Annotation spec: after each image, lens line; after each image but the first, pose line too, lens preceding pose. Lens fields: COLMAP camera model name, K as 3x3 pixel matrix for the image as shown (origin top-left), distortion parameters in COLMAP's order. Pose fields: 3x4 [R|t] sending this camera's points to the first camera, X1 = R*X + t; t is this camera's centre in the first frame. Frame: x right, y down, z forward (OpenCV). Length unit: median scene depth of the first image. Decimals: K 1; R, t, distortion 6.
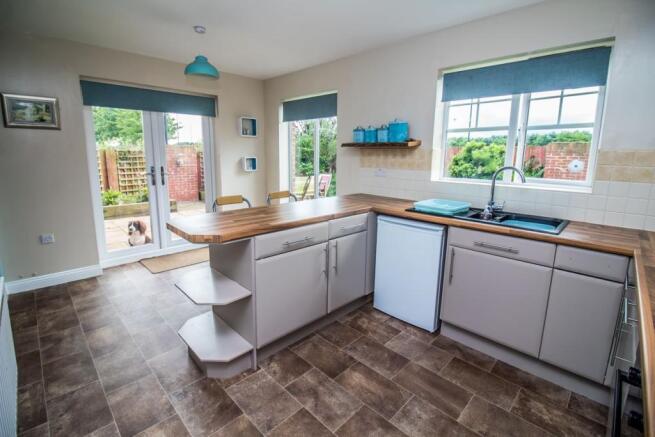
lens RADIAL K [[302.9, 0, 326.8], [0, 302.9, 204.0], [0, 0, 1]] dist [-0.011987, -0.000306]
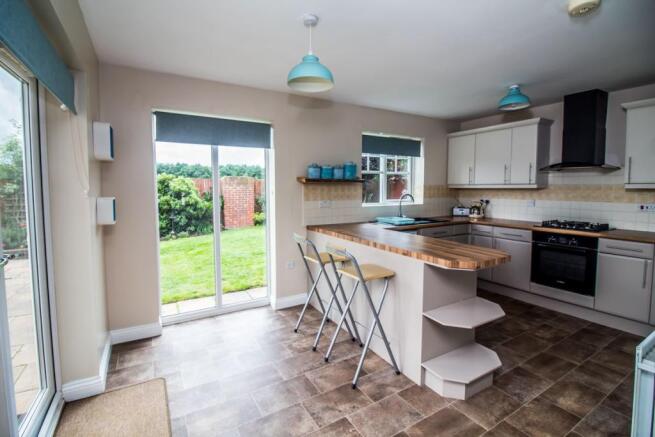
lens RADIAL K [[302.9, 0, 326.8], [0, 302.9, 204.0], [0, 0, 1]] dist [-0.011987, -0.000306]
pose [[0.255479, -0.069652, 0.964302, -0.907964], [0.164768, 0.985947, 0.027563, -0.131989], [-0.952671, 0.151844, 0.263365, 0.672972]]
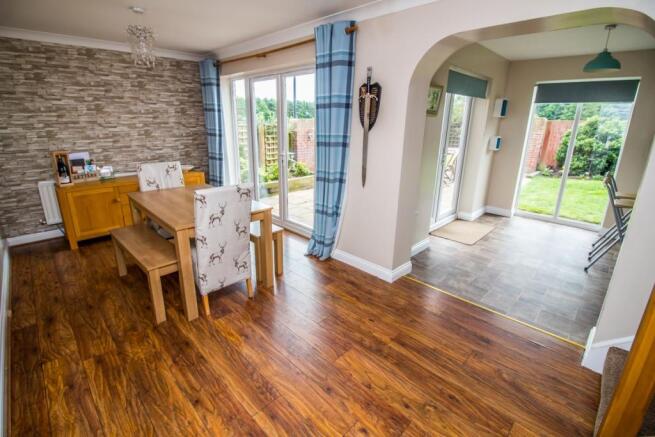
lens RADIAL K [[302.9, 0, 326.8], [0, 302.9, 204.0], [0, 0, 1]] dist [-0.011987, -0.000306]
pose [[0.999997, 0.000046, 0.002556, -1.153226], [-0.000316, 0.994425, 0.105446, -0.049585], [-0.002537, -0.105447, 0.994422, -0.090534]]
